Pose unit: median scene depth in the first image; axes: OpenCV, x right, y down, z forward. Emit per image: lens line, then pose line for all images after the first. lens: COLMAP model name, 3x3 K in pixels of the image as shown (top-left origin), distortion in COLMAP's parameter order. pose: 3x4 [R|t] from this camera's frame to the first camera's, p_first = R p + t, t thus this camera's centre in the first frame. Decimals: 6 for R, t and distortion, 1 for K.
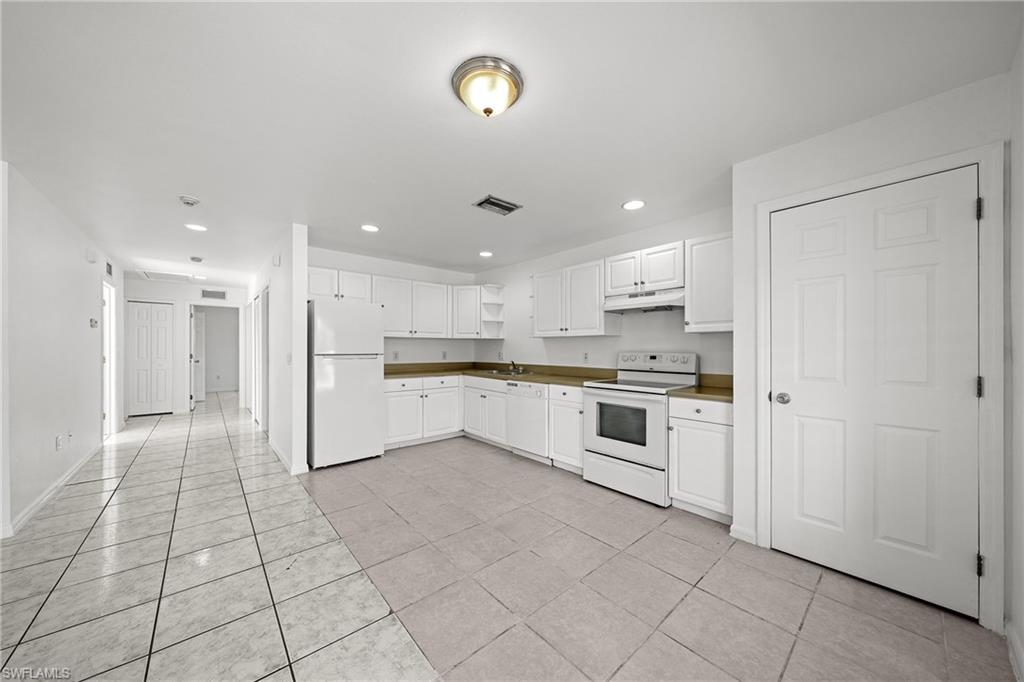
lens RADIAL K [[351.9, 0, 508.7], [0, 351.9, 350.1], [0, 0, 1]] dist [-0.002678, 0.000239]
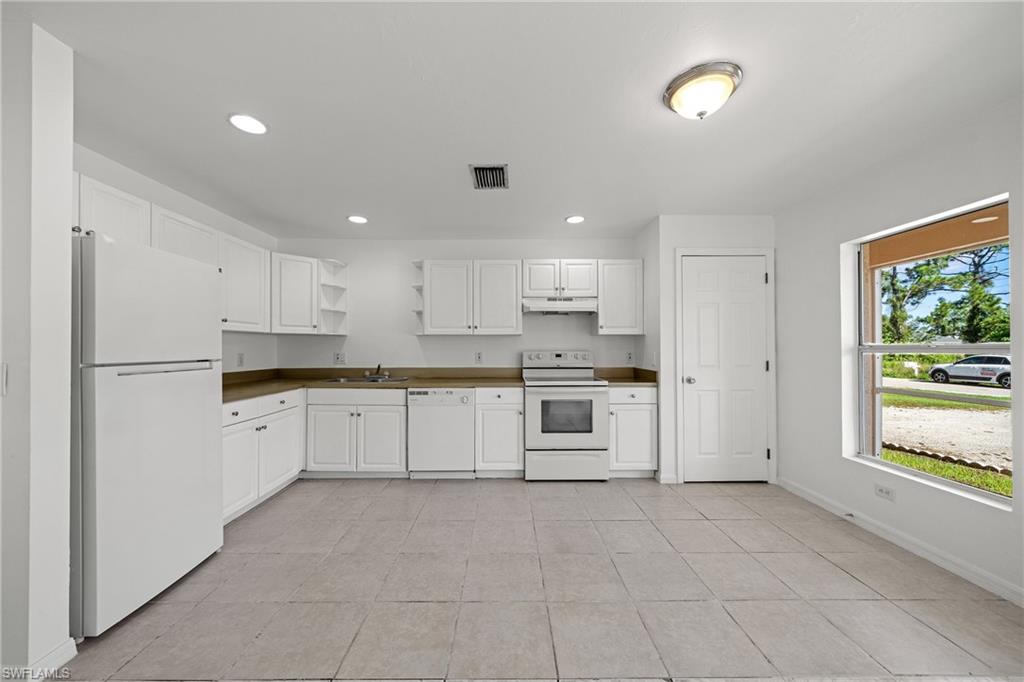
lens RADIAL K [[366.0, 0, 508.7], [0, 366.0, 346.0], [0, 0, 1]] dist [-0.002775, 0.000248]
pose [[0.651007, -0.000022, 0.759072, -0.585183], [0.006702, 0.999961, -0.005719, -0.003956], [-0.759042, 0.008810, 0.650982, 0.357456]]
